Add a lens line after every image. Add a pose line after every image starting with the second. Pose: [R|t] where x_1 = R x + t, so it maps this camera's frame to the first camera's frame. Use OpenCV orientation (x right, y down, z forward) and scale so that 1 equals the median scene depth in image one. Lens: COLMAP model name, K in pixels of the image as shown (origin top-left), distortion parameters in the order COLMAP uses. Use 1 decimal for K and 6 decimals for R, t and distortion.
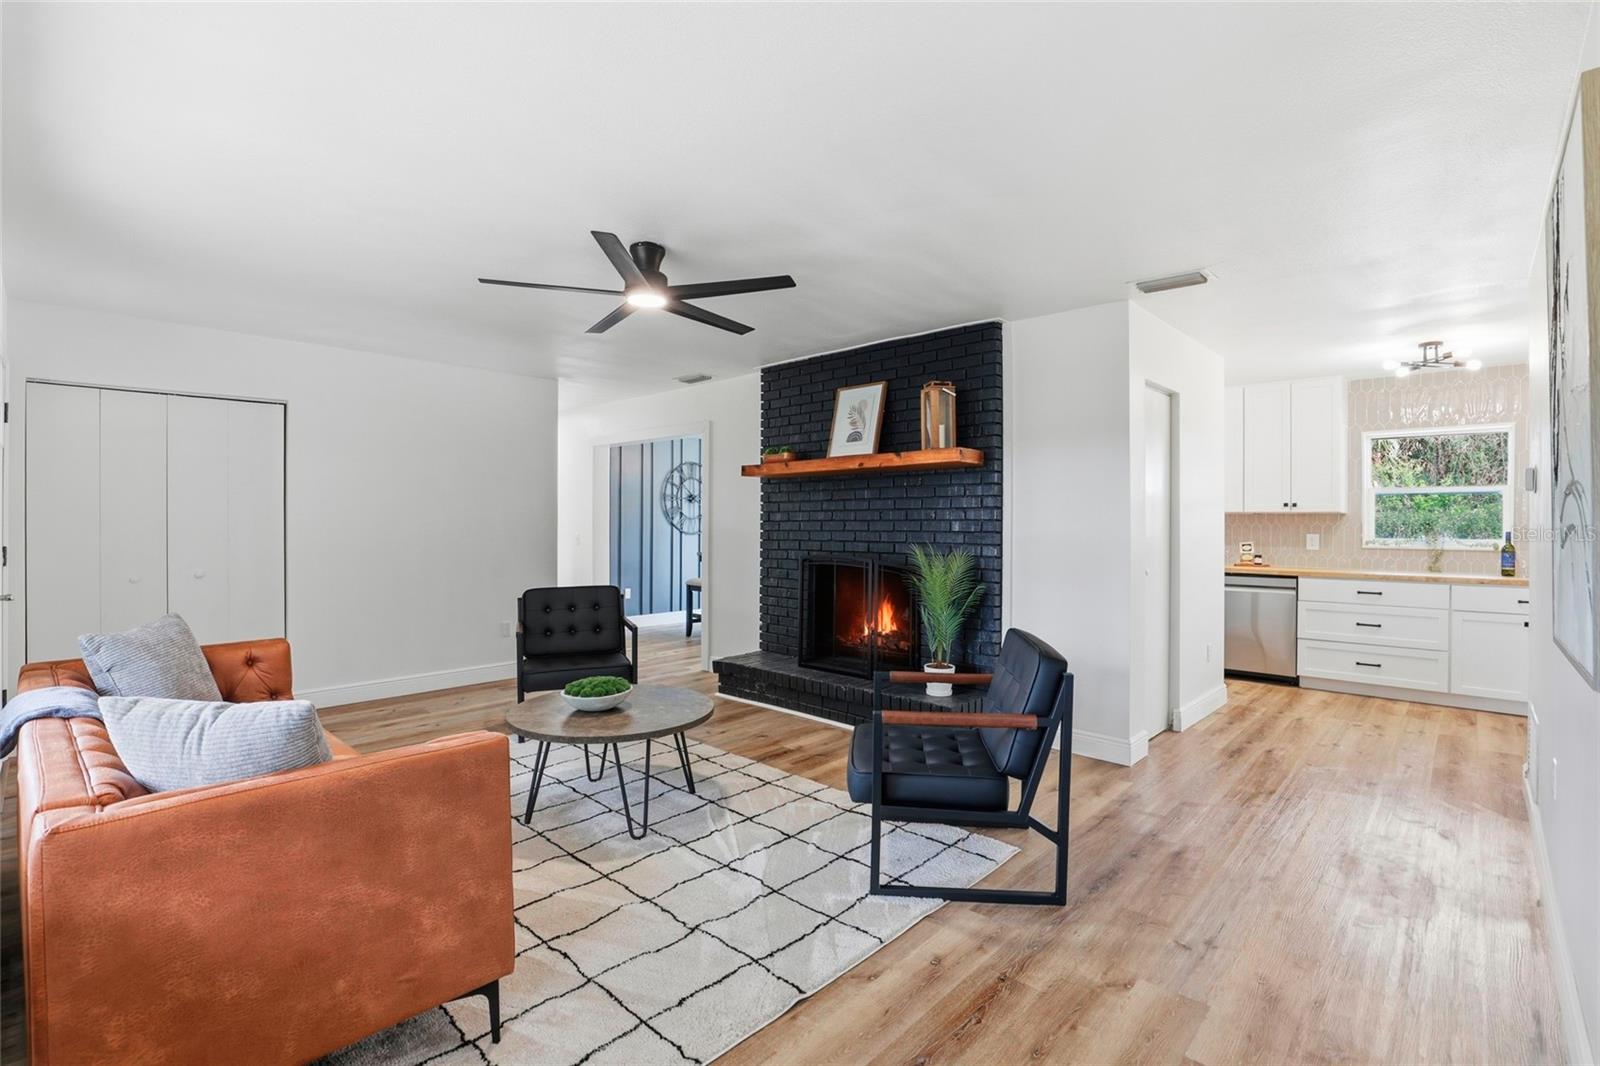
lens RADIAL K [[737.8, 0, 806.2], [0, 737.8, 528.2], [0, 0, 1]] dist [-0.035845, 0.000901]
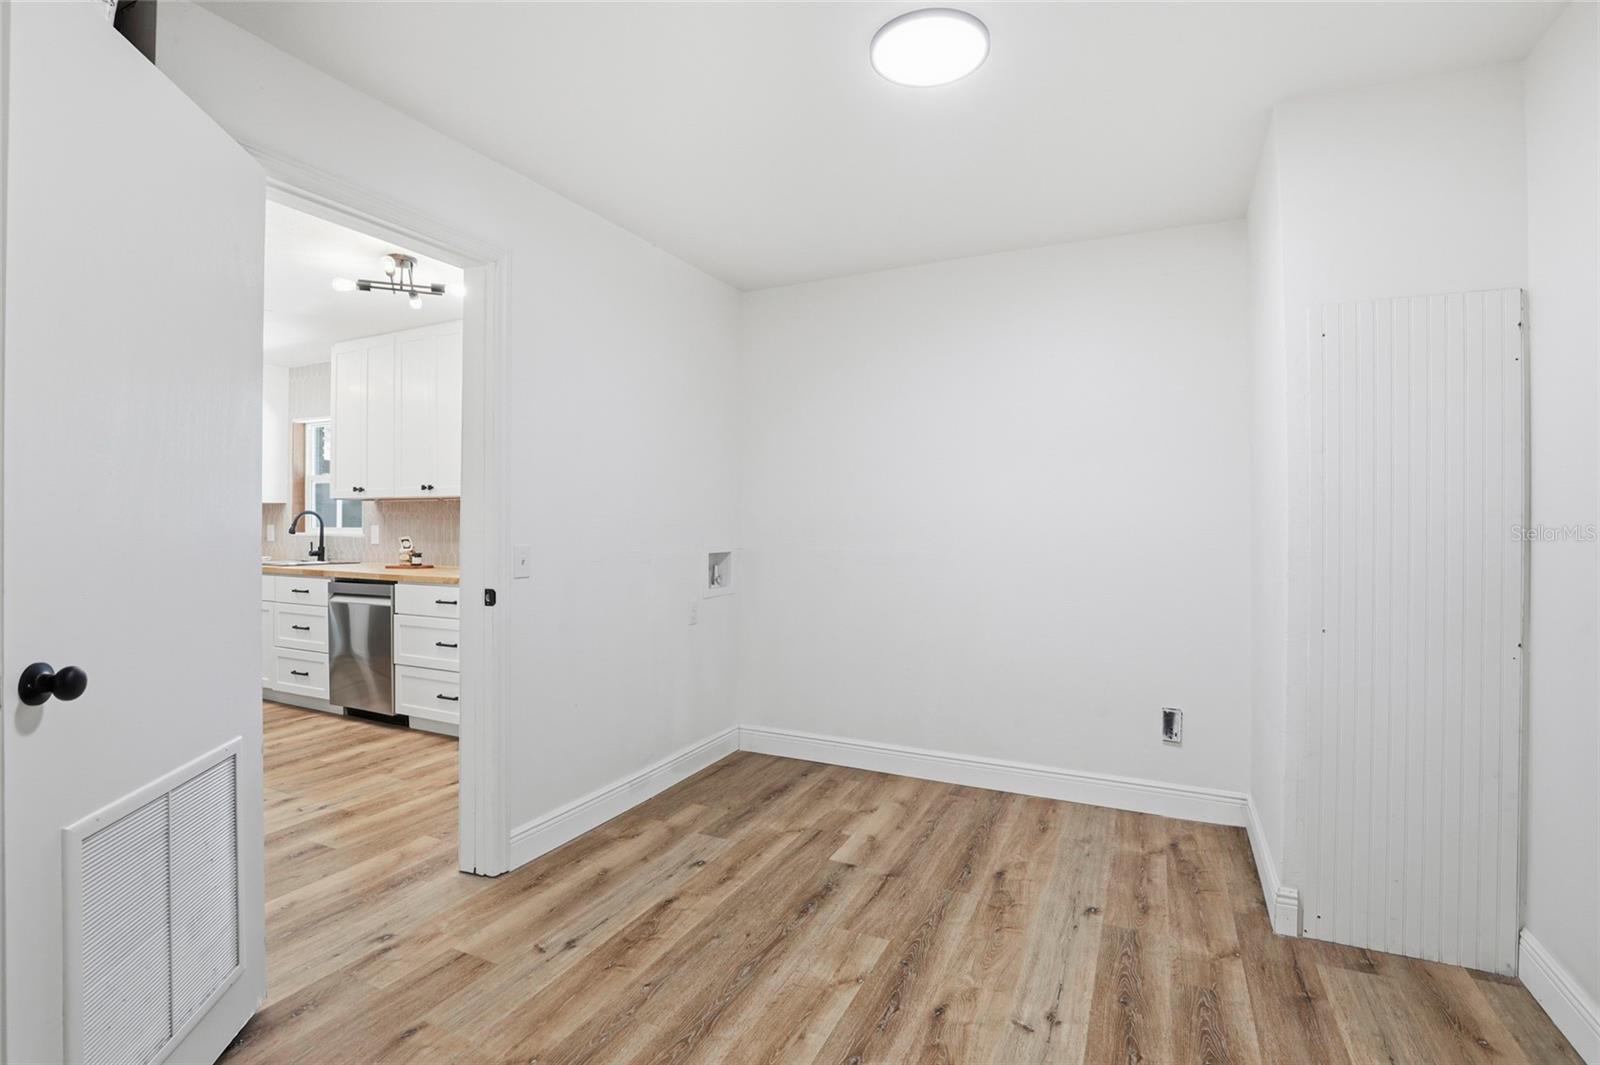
lens RADIAL K [[750.1, 0, 774.2], [0, 750.1, 520.9], [0, 0, 1]] dist [-0.000288, -0.000078]
pose [[0.964745, -0.005860, 0.263122, 0.870034], [0.009062, 0.999899, -0.010959, 0.016413], [-0.263031, 0.012957, 0.964700, 0.151348]]
